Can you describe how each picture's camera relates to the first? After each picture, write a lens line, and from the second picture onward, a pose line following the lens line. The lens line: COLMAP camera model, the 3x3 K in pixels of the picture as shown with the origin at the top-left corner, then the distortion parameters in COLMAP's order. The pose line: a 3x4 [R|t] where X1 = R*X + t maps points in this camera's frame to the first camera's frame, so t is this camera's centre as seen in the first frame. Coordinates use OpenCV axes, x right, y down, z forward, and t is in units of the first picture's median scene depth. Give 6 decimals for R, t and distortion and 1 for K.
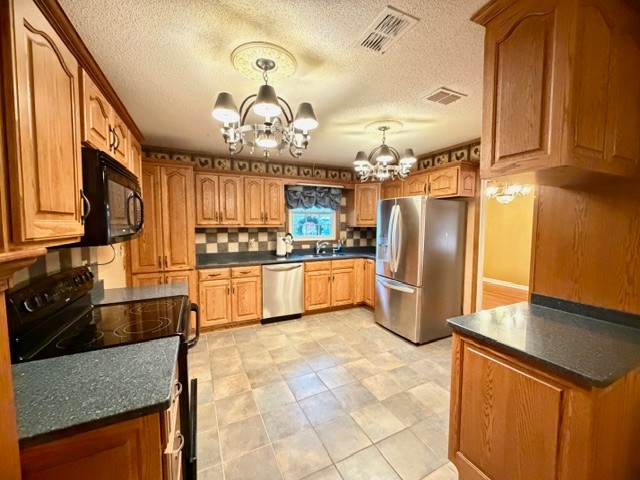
lens RADIAL K [[251.9, 0, 320.0], [0, 251.9, 240.0], [0, 0, 1]] dist [-0.000310, -0.000096]
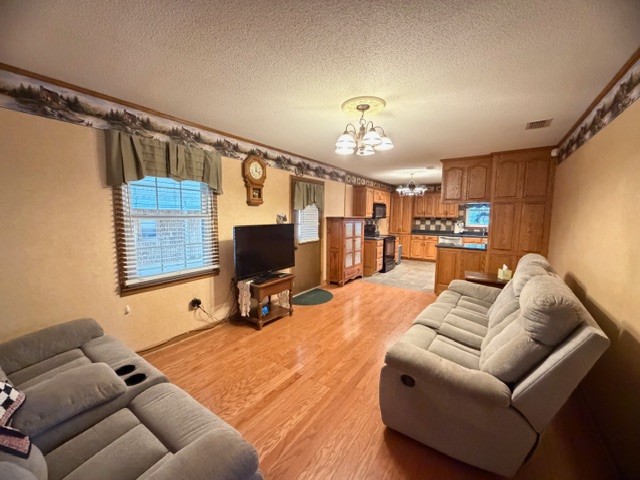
lens RADIAL K [[251.9, 0, 320.0], [0, 251.9, 240.0], [0, 0, 1]] dist [-0.000310, -0.000096]
pose [[0.522414, 0.101376, -0.846644, 0.888910], [-0.070292, 0.994648, 0.075725, 0.039311], [0.849790, 0.019953, 0.526744, -0.810049]]
